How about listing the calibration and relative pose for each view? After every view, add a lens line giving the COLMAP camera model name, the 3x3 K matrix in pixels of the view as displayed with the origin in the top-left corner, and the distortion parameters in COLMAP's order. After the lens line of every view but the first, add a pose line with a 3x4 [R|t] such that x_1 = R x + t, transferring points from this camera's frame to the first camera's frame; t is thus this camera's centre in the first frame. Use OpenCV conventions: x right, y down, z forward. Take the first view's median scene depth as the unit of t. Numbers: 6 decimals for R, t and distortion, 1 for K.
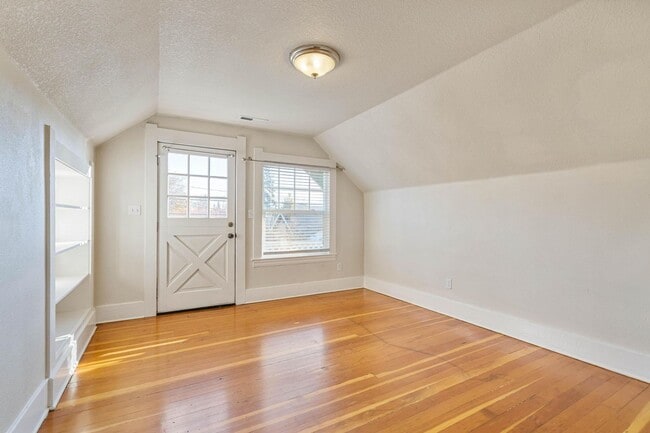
lens RADIAL K [[308.6, 0, 327.3], [0, 308.6, 217.1], [0, 0, 1]] dist [0.006986, 0.001699]
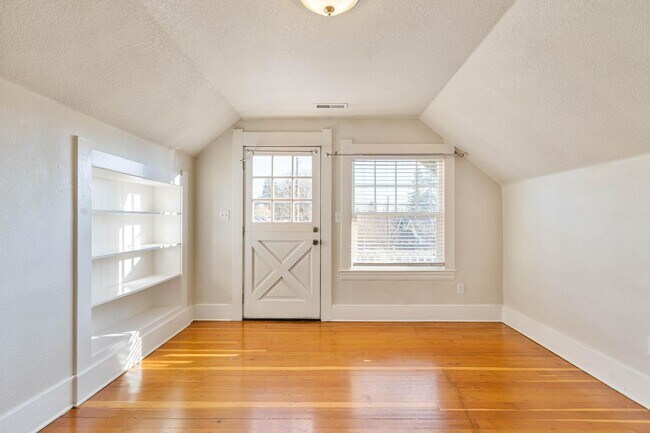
lens RADIAL K [[308.6, 0, 339.0], [0, 308.6, 219.0], [0, 0, 1]] dist [0.006986, 0.001699]
pose [[0.857829, -0.007140, -0.513886, 0.202992], [0.004804, 0.999971, -0.005874, -0.000665], [0.513913, 0.002570, 0.857839, 0.271481]]
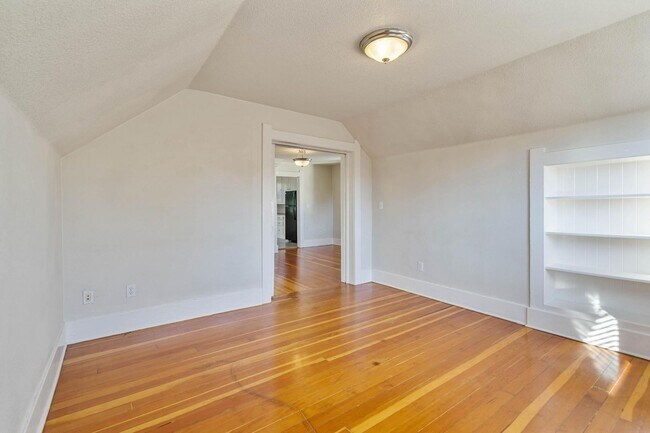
lens RADIAL K [[308.6, 0, 325.1], [0, 308.6, 213.4], [0, 0, 1]] dist [0.006986, 0.001699]
pose [[-0.994426, 0.000034, -0.105438, 0.154216], [-0.002453, 0.999722, 0.023455, 0.000851], [0.105410, 0.023582, -0.994149, 1.175448]]
